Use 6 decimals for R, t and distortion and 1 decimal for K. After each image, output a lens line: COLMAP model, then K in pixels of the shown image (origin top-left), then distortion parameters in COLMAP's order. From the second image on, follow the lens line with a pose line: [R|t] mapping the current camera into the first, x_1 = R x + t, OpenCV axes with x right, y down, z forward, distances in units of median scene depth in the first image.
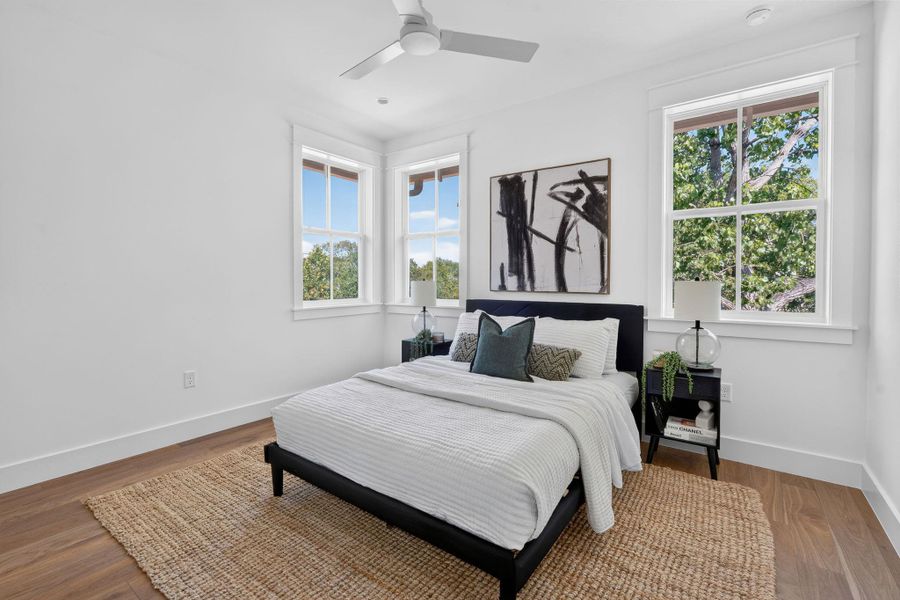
lens RADIAL K [[401.8, 0, 453.6], [0, 401.8, 288.7], [0, 0, 1]] dist [-0.008629, 0.001022]
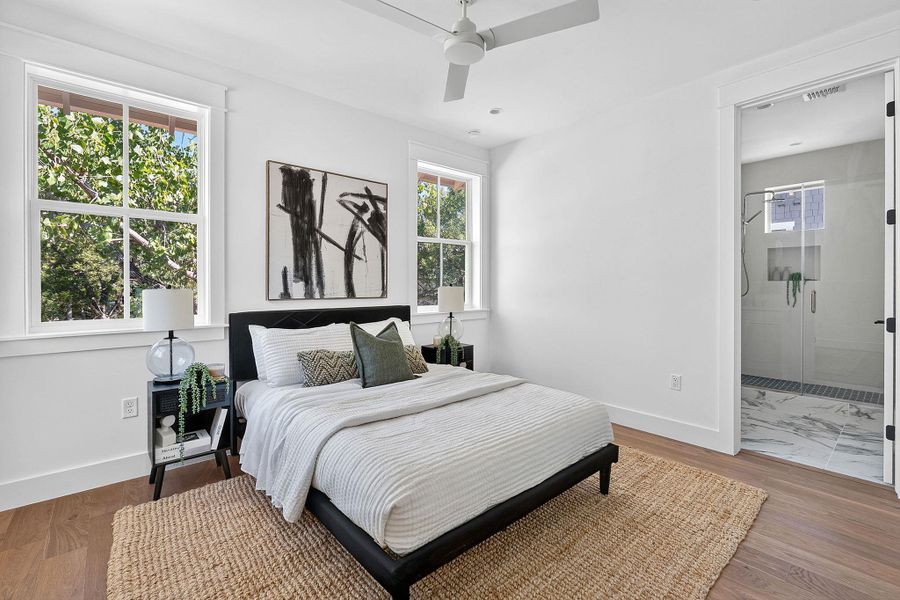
lens RADIAL K [[401.8, 0, 456.6], [0, 401.8, 280.1], [0, 0, 1]] dist [-0.008629, 0.001022]
pose [[0.202282, 0.010578, 0.979270, -0.682609], [0.026825, 0.999507, -0.016337, -0.013380], [-0.978960, 0.029574, 0.201899, 0.518330]]
